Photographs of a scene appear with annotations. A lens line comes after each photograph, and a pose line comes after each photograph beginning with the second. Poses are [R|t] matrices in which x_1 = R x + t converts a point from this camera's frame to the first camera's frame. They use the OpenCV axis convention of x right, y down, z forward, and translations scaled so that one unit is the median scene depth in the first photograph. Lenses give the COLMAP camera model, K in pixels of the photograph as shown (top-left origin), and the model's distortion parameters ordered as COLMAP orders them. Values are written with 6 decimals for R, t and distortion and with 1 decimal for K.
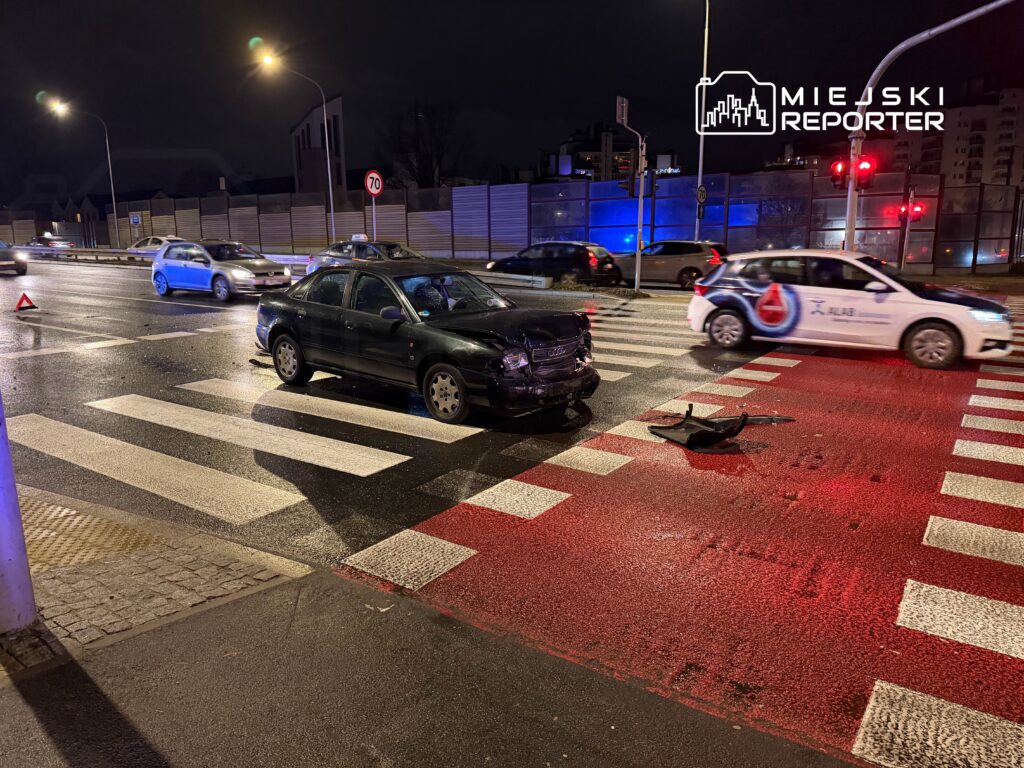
lens RADIAL K [[705.9, 0, 509.4], [0, 705.9, 382.3], [0, 0, 1]] dist [0.053487, -0.041774]
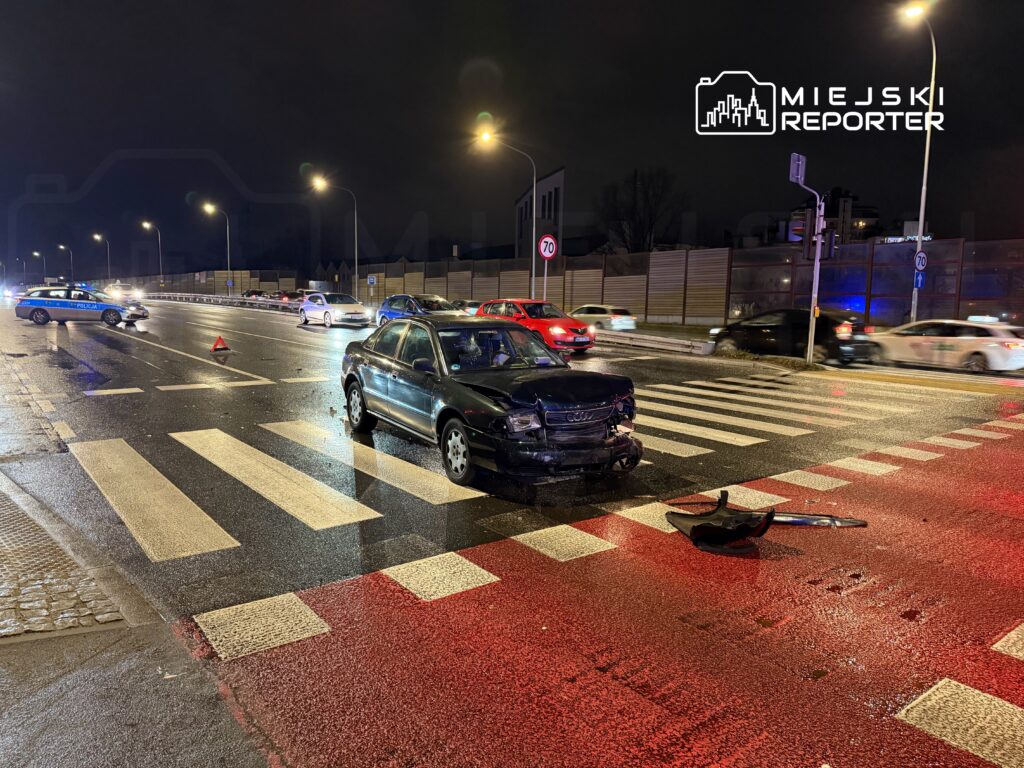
lens RADIAL K [[705.9, 0, 508.8], [0, 705.9, 370.0], [0, 0, 1]] dist [0.053487, -0.041774]
pose [[0.954684, 0.054983, -0.292497, 0.245224], [-0.085623, 0.991978, -0.092997, -0.010619], [0.285038, 0.113827, 0.951734, 0.109047]]
